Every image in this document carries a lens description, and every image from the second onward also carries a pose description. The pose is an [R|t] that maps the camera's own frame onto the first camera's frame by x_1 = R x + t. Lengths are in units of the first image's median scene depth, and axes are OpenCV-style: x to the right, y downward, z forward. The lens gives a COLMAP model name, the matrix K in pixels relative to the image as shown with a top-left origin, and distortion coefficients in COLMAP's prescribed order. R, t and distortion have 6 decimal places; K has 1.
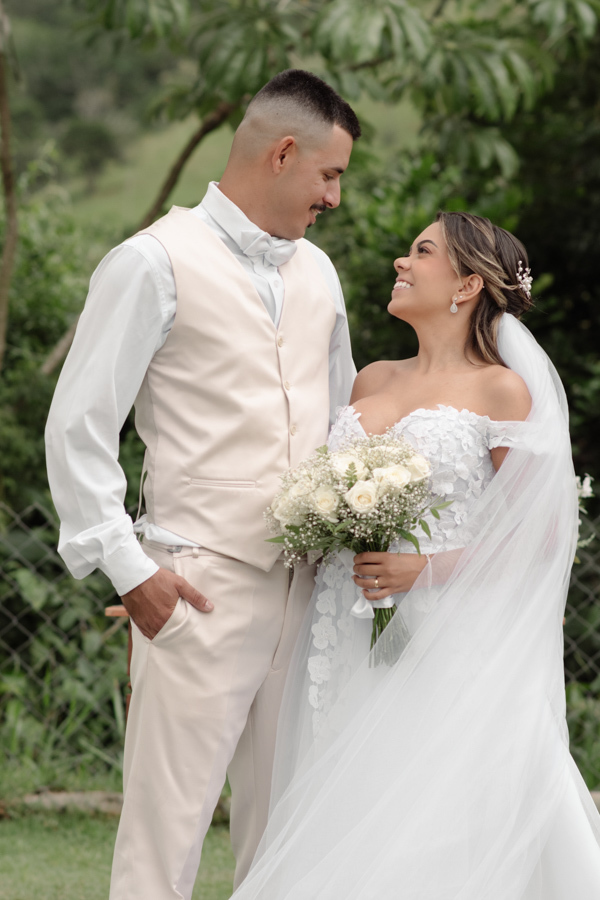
lens RADIAL K [[3525.8, 0, 300.0], [0, 3525.8, 450.0], [0, 0, 1]] dist [-0.094882, -2.202517]
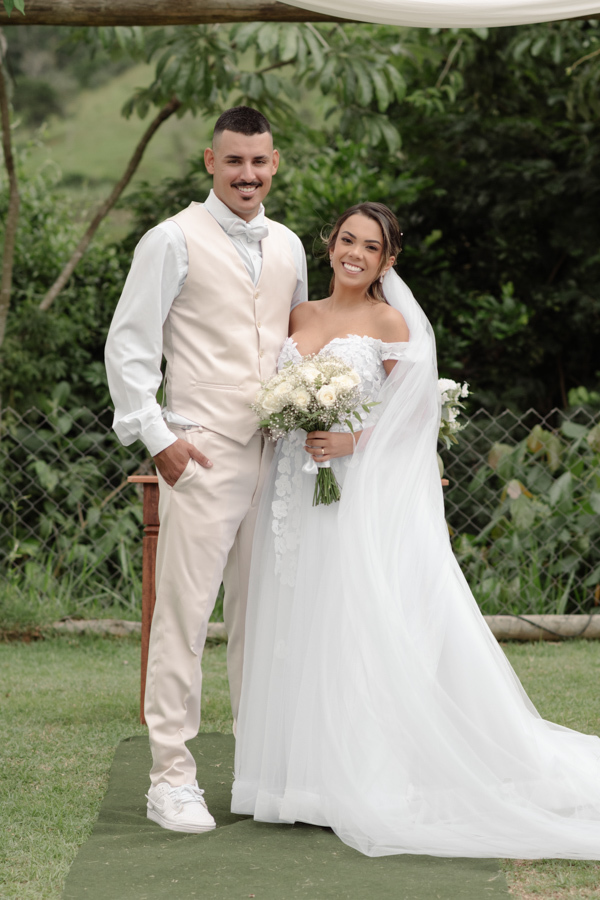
lens RADIAL K [[3195.6, 0, 300.0], [0, 3195.6, 450.0], [0, 0, 1]] dist [-0.054973, -3.777593]
pose [[0.999664, -0.010826, 0.023557, -0.017368], [0.010257, 0.999655, 0.024163, 0.004427], [-0.023810, -0.023914, 0.999430, -0.343453]]
